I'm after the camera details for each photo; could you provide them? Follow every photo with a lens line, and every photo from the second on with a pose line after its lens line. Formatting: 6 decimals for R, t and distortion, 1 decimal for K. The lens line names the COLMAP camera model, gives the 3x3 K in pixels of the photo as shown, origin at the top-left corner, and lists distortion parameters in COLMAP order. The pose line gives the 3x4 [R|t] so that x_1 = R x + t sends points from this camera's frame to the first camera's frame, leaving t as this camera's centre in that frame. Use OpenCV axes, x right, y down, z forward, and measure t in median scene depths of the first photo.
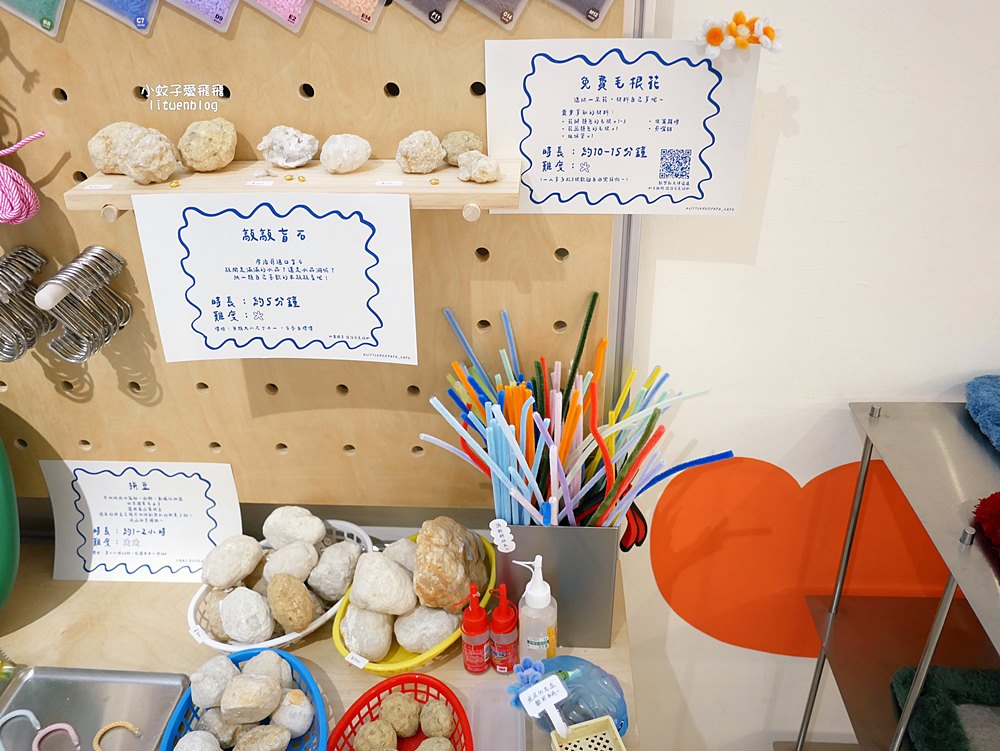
lens RADIAL K [[830.1, 0, 504.8], [0, 830.1, 367.8], [0, 0, 1]] dist [-0.025471, -0.008760]
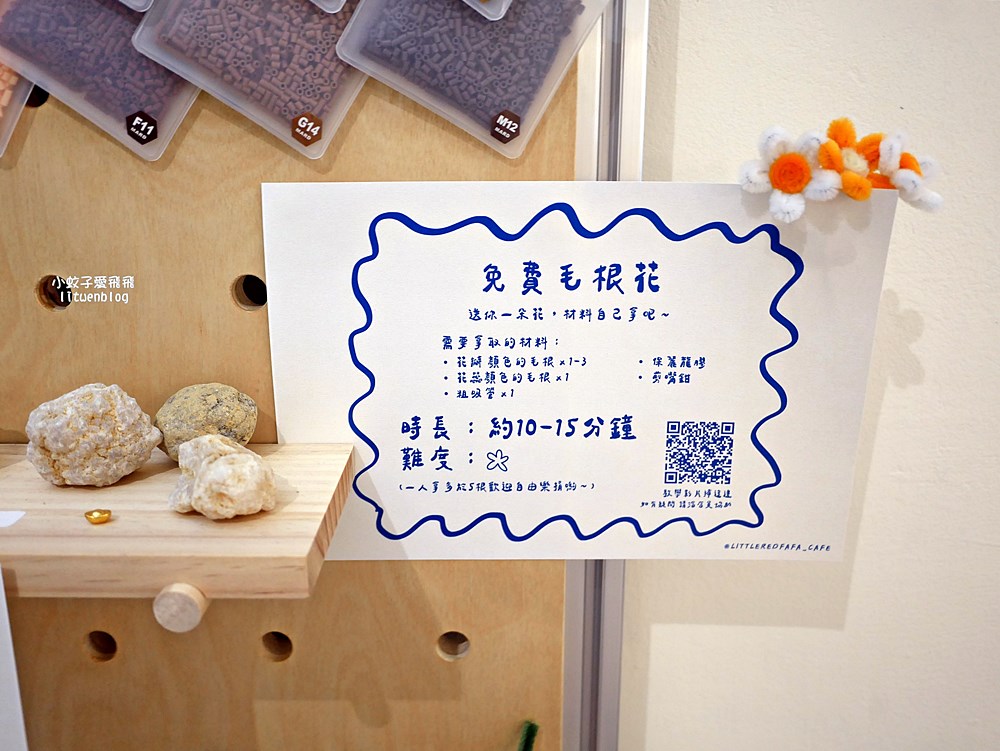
lens RADIAL K [[830.1, 0, 503.9], [0, 830.1, 379.7], [0, 0, 1]] dist [-0.025471, -0.008760]
pose [[0.998094, 0.000202, 0.061704, 0.075344], [0.014870, 0.969734, -0.243712, -0.182907], [-0.059886, 0.244165, 0.967883, 0.581752]]
